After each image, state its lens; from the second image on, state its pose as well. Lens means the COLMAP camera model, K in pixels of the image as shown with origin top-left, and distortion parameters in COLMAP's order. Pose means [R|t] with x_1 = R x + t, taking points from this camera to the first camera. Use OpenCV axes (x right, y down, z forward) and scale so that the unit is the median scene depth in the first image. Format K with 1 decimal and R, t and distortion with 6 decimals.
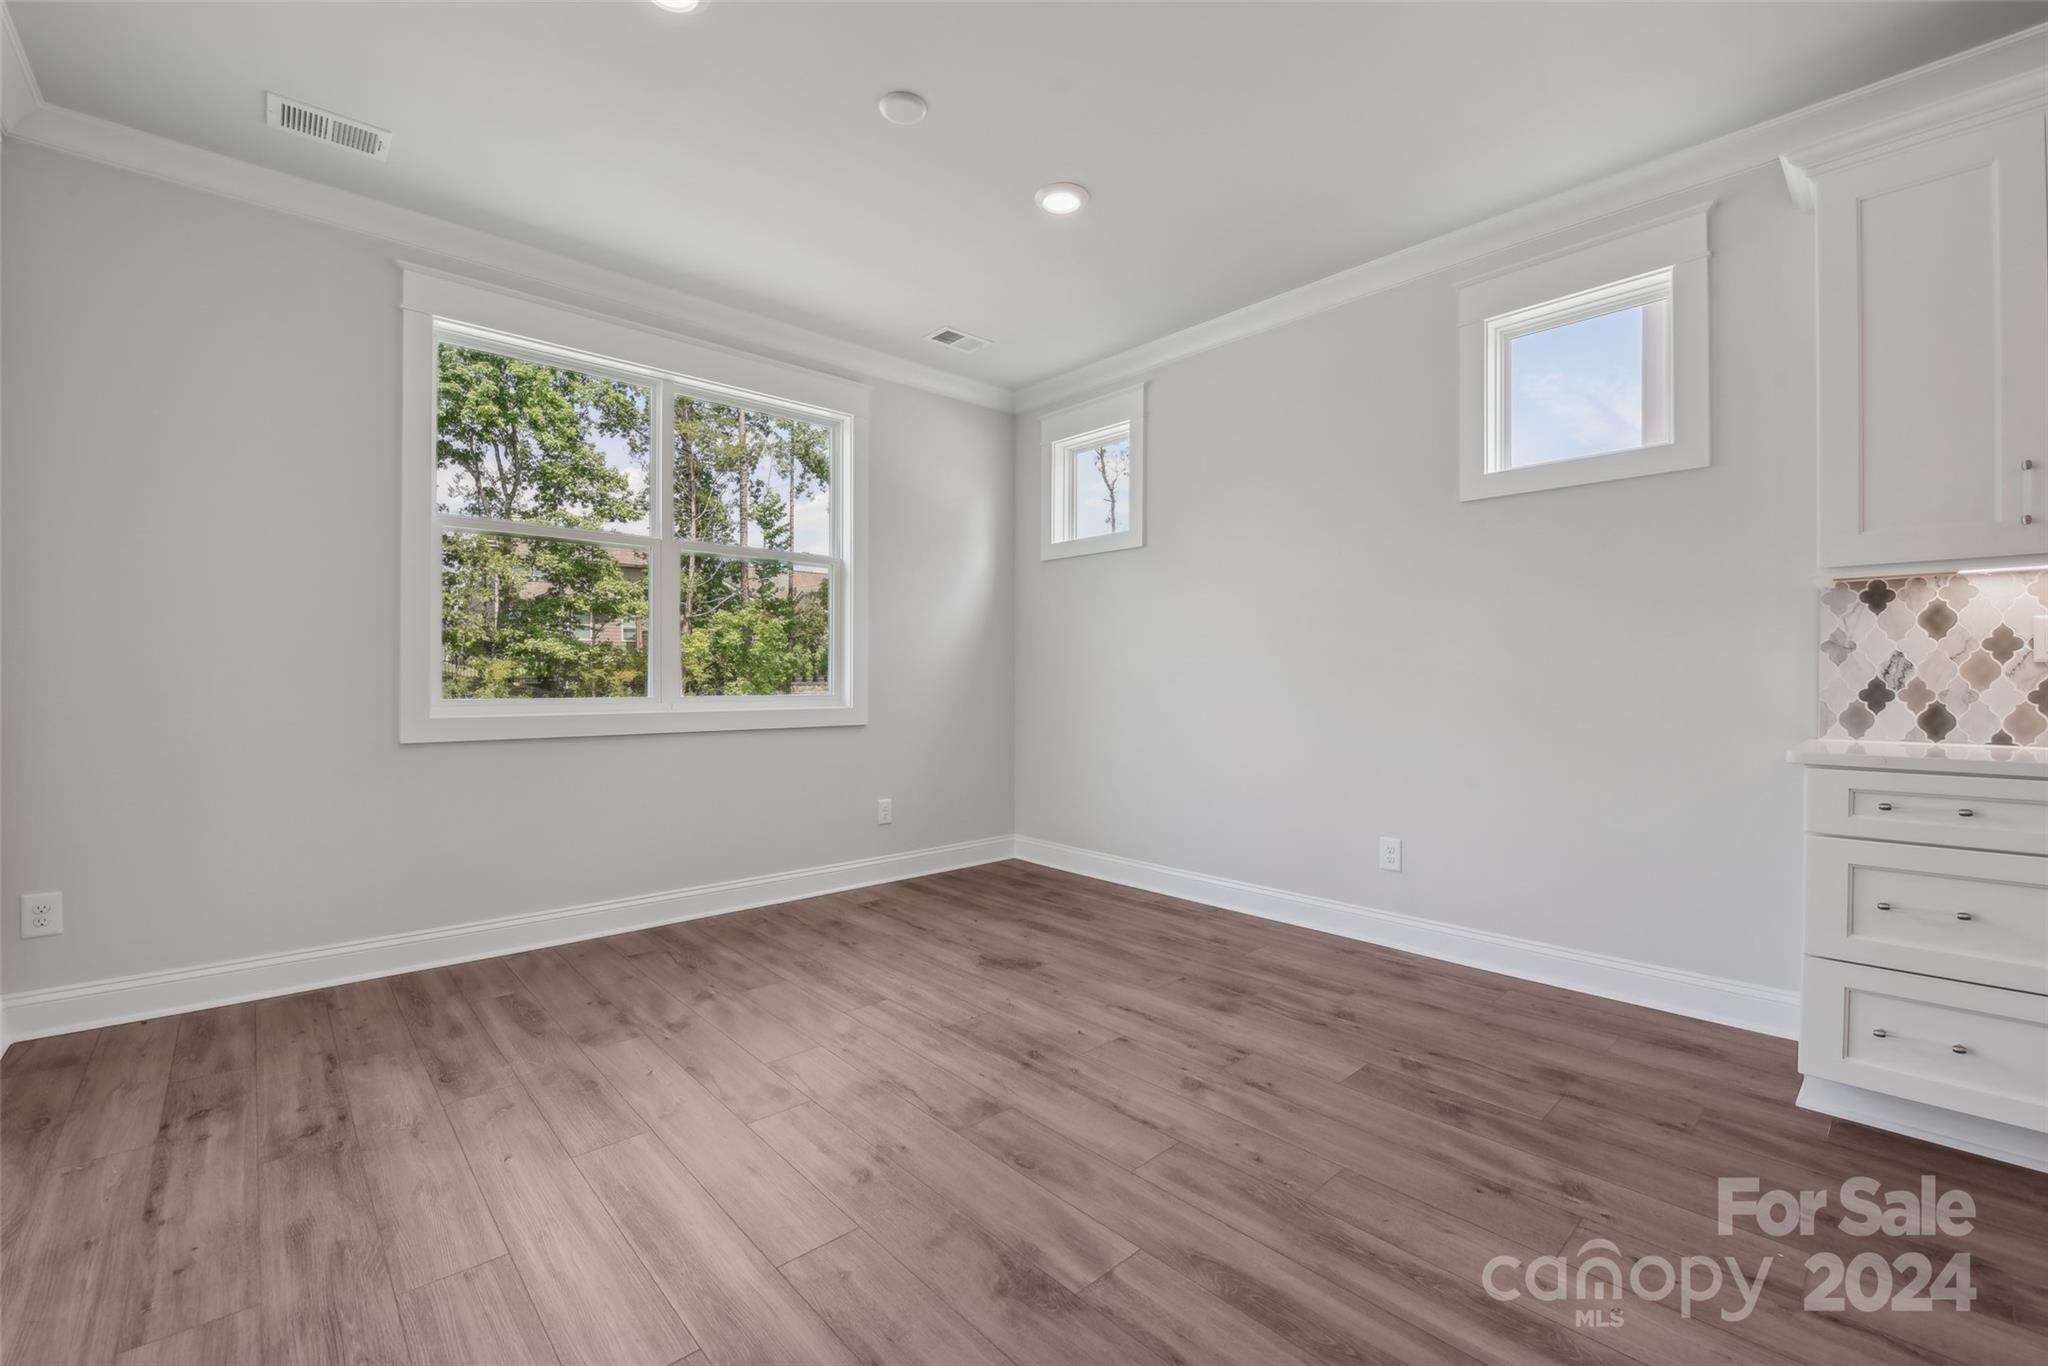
lens RADIAL K [[855.0, 0, 1029.0], [0, 855.0, 682.5], [0, 0, 1]] dist [-0.012753, -0.001618]
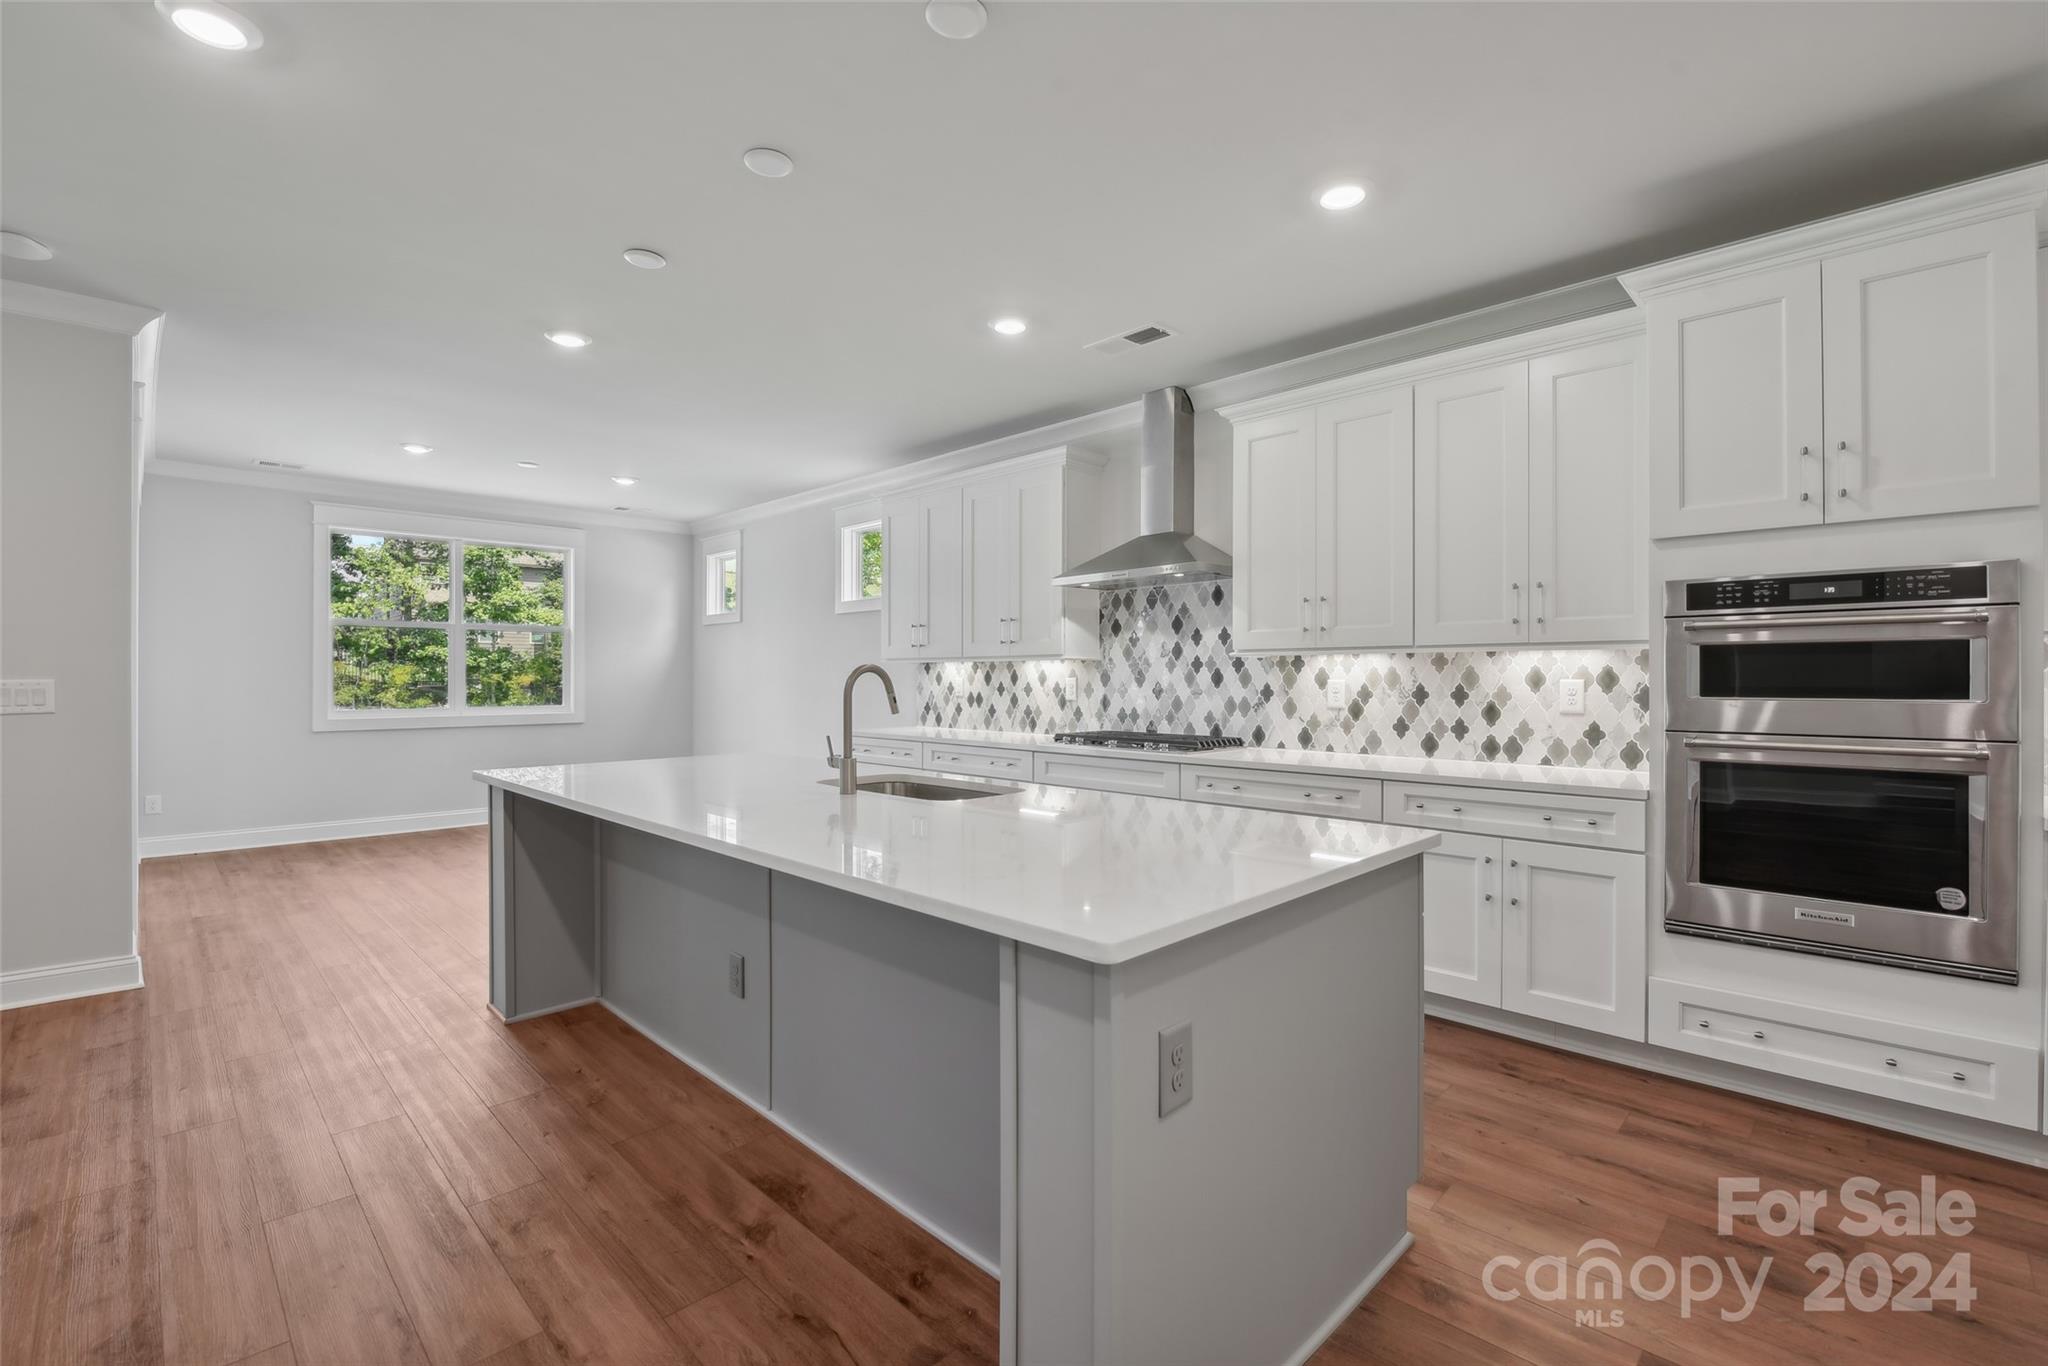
lens RADIAL K [[888.7, 0, 1022.5], [0, 888.7, 679.6], [0, 0, 1]] dist [-0.022459, -0.001842]
pose [[0.998731, 0.000640, 0.050357, 0.832356], [-0.000455, 0.999993, -0.003677, -0.042654], [-0.050359, 0.003649, 0.998724, -1.154458]]
